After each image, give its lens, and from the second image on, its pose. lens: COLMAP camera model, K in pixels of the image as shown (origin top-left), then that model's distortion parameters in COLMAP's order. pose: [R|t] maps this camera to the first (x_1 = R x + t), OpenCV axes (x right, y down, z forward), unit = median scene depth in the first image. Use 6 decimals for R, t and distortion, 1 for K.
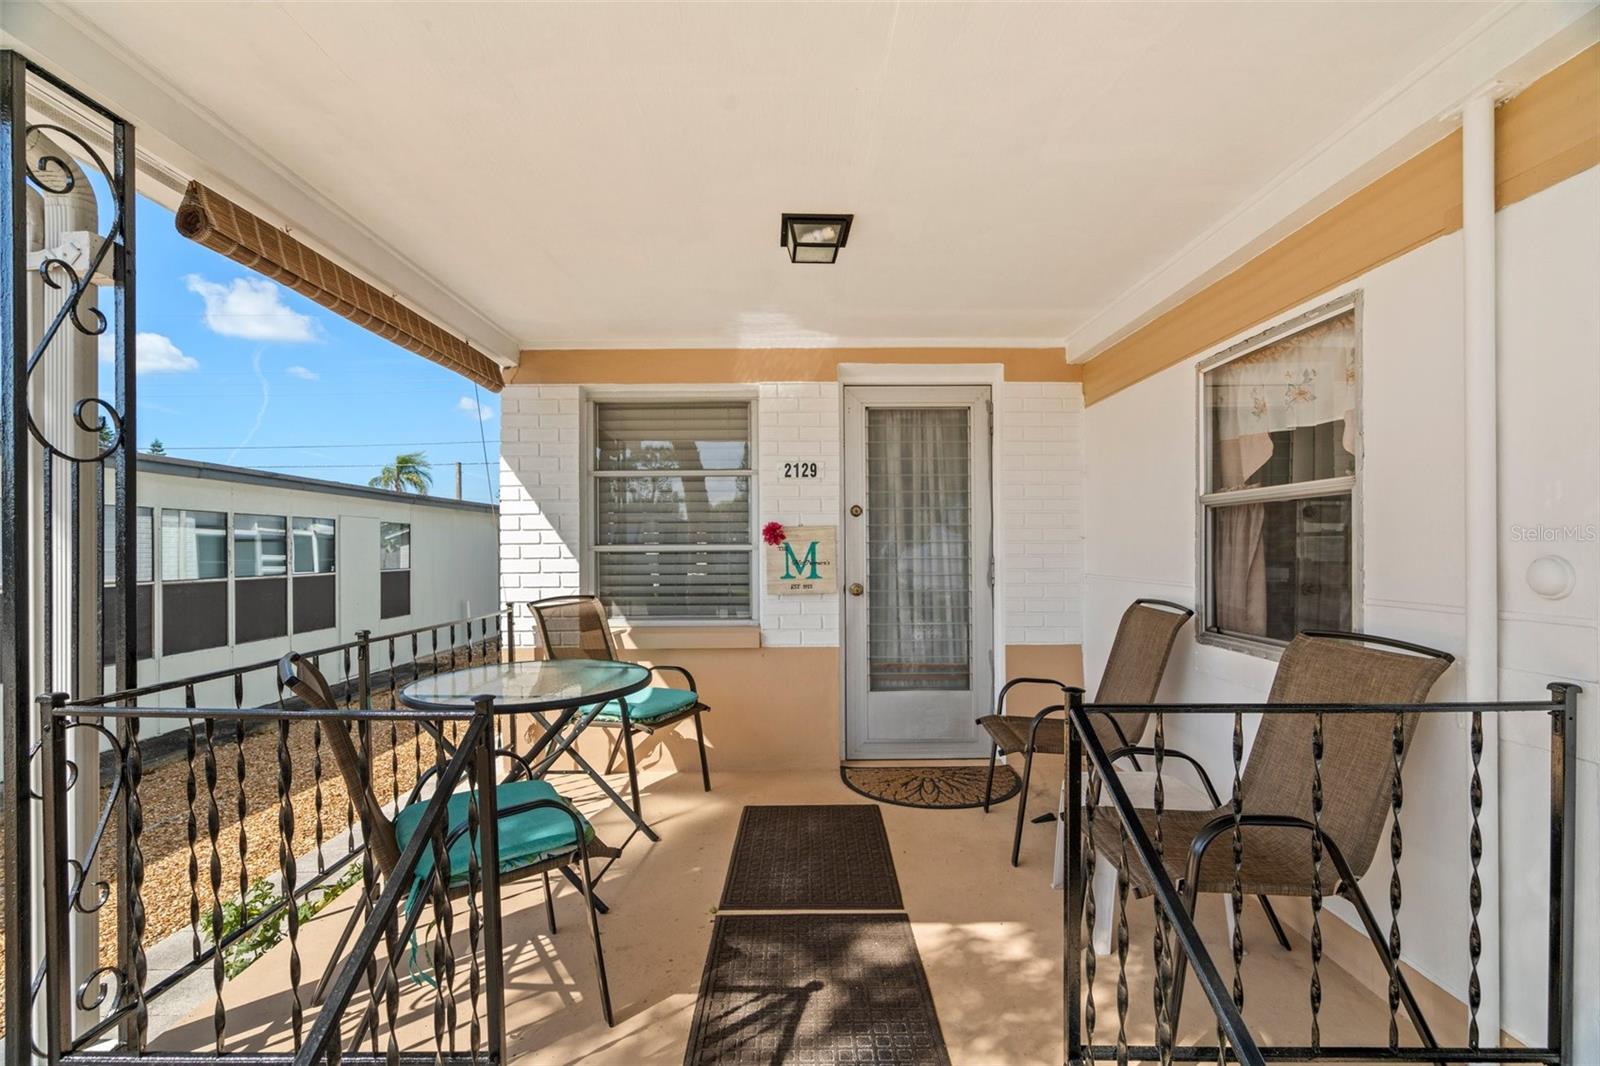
lens RADIAL K [[724.7, 0, 804.3], [0, 724.7, 555.6], [0, 0, 1]] dist [-0.001745, 0.000551]
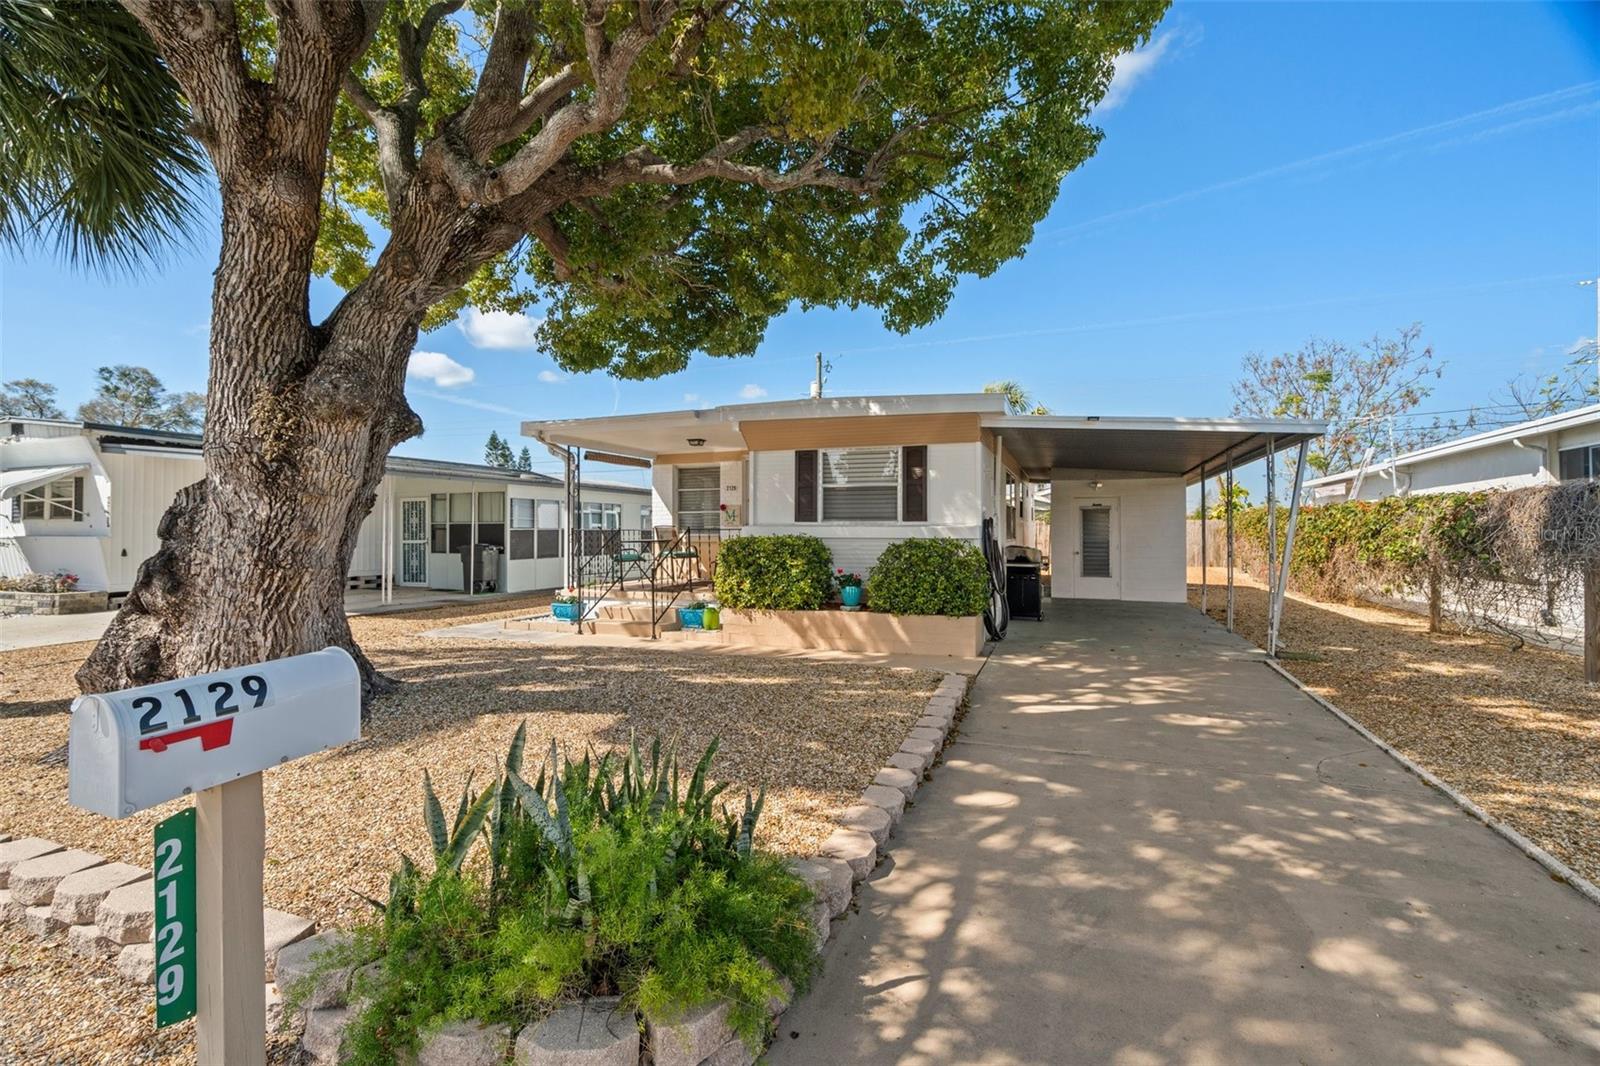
lens RADIAL K [[724.7, 0, 791.1], [0, 724.7, 526.9], [0, 0, 1]] dist [-0.001745, 0.000551]
pose [[0.932526, 0.000755, -0.361101, 1.421845], [-0.005191, 0.999922, -0.011316, 0.092095], [0.361064, 0.012427, 0.932458, -1.943006]]
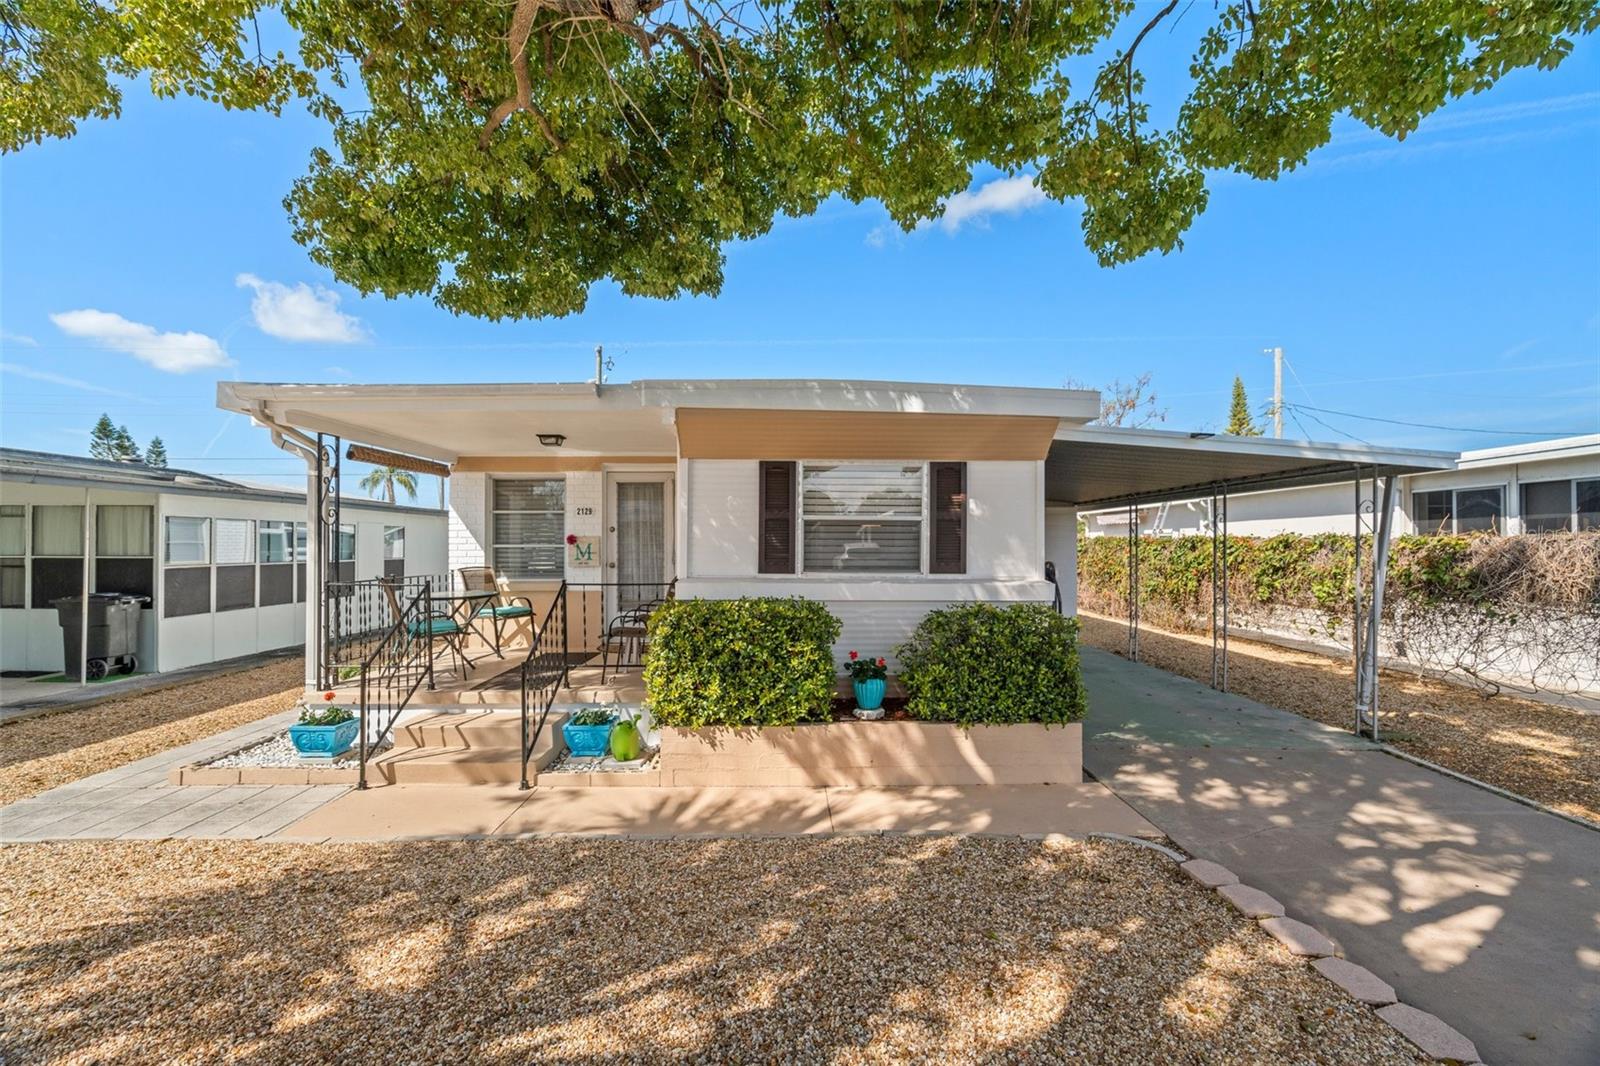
lens RADIAL K [[724.7, 0, 802.3], [0, 724.7, 539.0], [0, 0, 1]] dist [-0.001745, 0.000551]
pose [[0.999942, 0.004976, 0.009532, 0.634762], [-0.004834, 0.999877, -0.014908, -0.002634], [-0.009605, 0.014861, 0.999843, -1.212764]]
